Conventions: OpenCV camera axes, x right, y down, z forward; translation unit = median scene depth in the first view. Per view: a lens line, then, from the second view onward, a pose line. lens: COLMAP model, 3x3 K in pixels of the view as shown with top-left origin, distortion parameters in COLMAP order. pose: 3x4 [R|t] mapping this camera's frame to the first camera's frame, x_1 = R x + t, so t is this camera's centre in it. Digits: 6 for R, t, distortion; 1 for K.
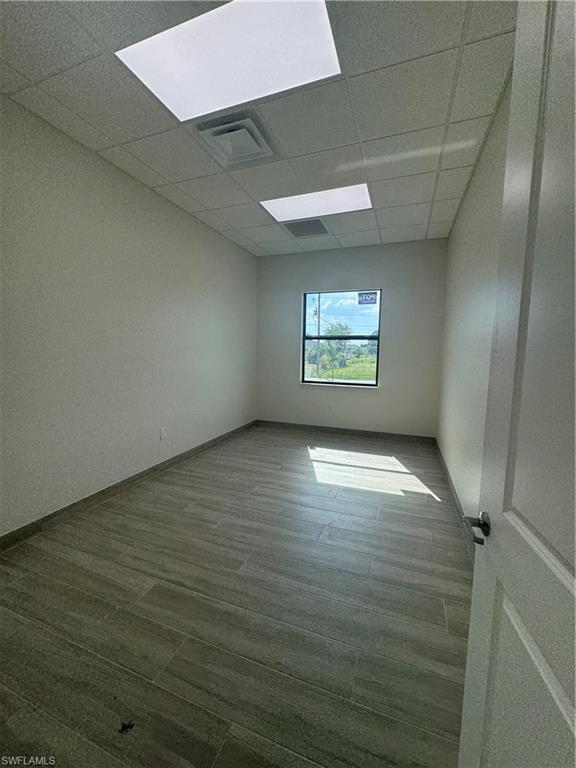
lens RADIAL K [[309.7, 0, 290.7], [0, 309.7, 386.0], [0, 0, 1]] dist [-0.002392, 0.000104]
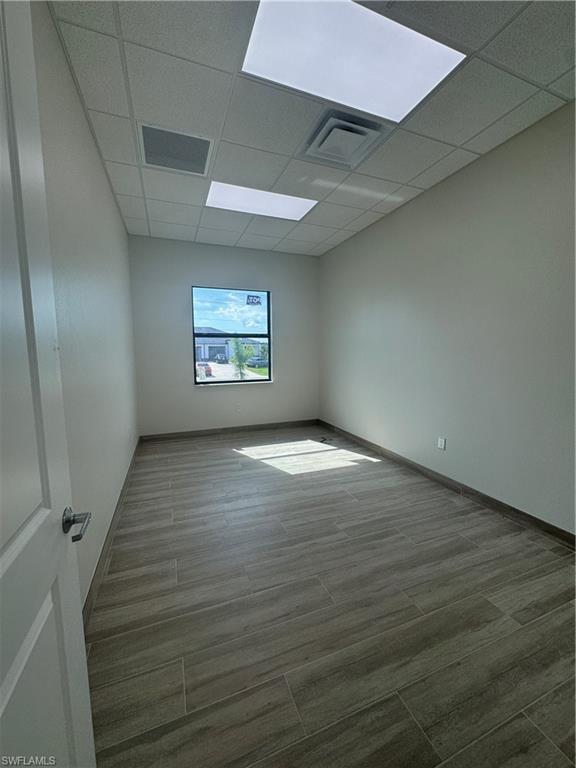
lens RADIAL K [[306.9, 0, 288.0], [0, 306.9, 384.0], [0, 0, 1]] dist [-0.001863, -0.000103]
pose [[0.745065, -0.091098, 0.660741, -0.388911], [0.088145, 0.995389, 0.037843, -0.024826], [-0.661142, 0.030045, 0.749659, 0.151125]]
